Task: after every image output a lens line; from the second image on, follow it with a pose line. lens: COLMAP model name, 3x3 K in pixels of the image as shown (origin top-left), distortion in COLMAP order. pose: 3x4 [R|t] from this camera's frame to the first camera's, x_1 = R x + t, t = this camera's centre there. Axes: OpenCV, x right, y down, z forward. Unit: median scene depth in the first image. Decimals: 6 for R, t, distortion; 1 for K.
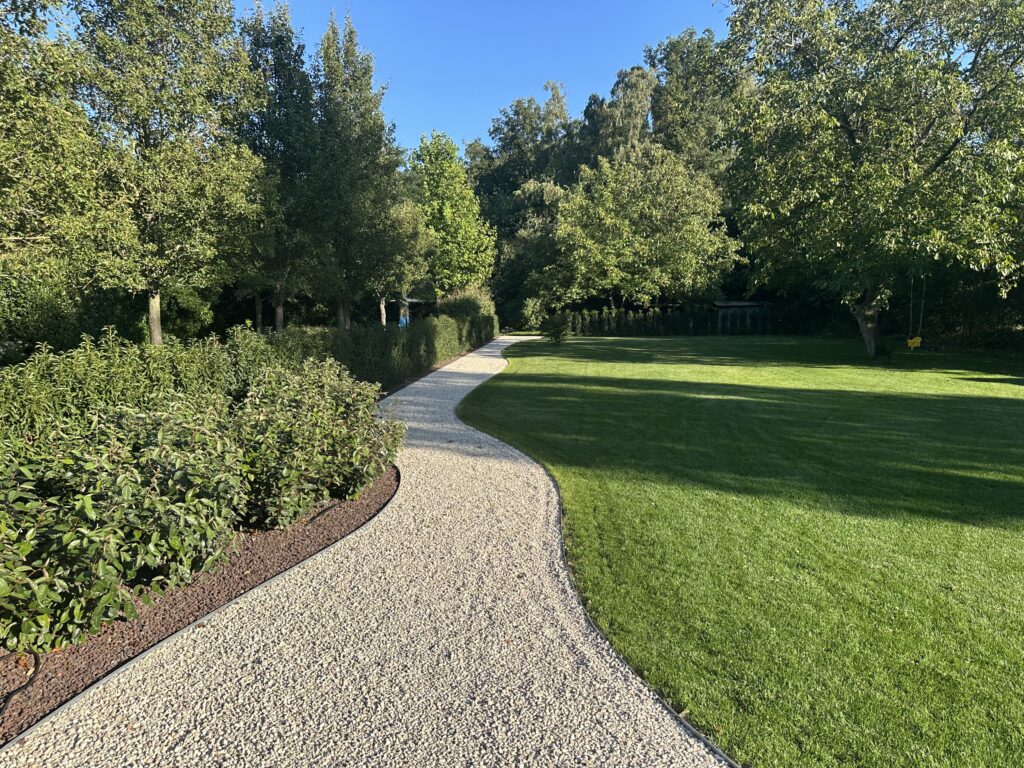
lens RADIAL K [[712.2, 0, 512.0], [0, 712.2, 384.0], [0, 0, 1]] dist [0.078824, -0.072656]
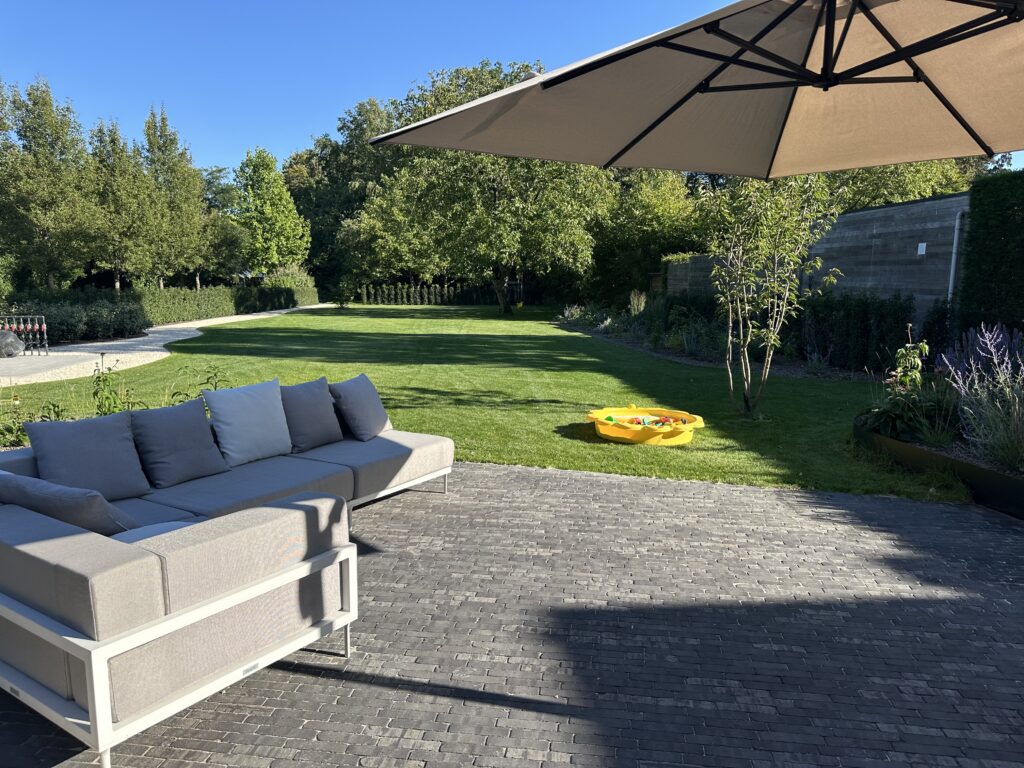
lens RADIAL K [[707.8, 0, 512.0], [0, 707.8, 384.0], [0, 0, 1]] dist [0.075629, -0.064252]
pose [[0.988905, -0.006870, 0.148392, 0.141025], [0.002353, 0.999529, 0.030588, 0.040794], [-0.148533, -0.029899, 0.988455, -0.350578]]
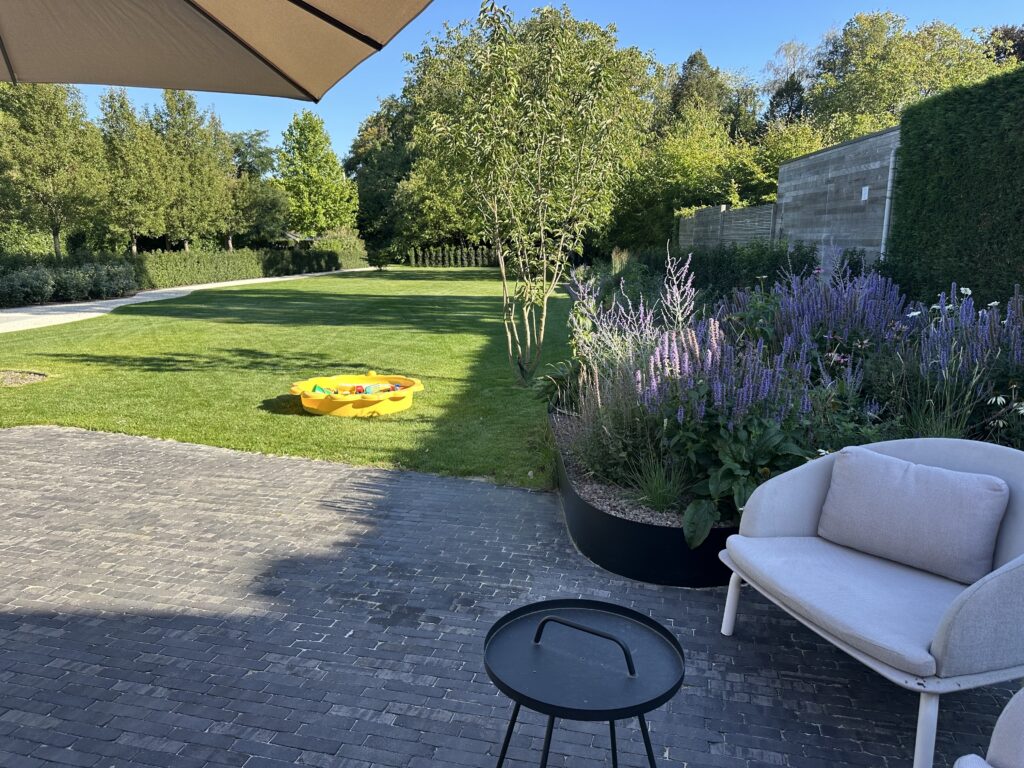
lens RADIAL K [[712.2, 0, 512.0], [0, 712.2, 384.0], [0, 0, 1]] dist [0.078824, -0.072656]
pose [[0.999622, -0.003982, 0.027197, 0.214046], [0.001757, 0.996684, 0.081350, 0.041493], [-0.027431, -0.081272, 0.996314, -0.342603]]
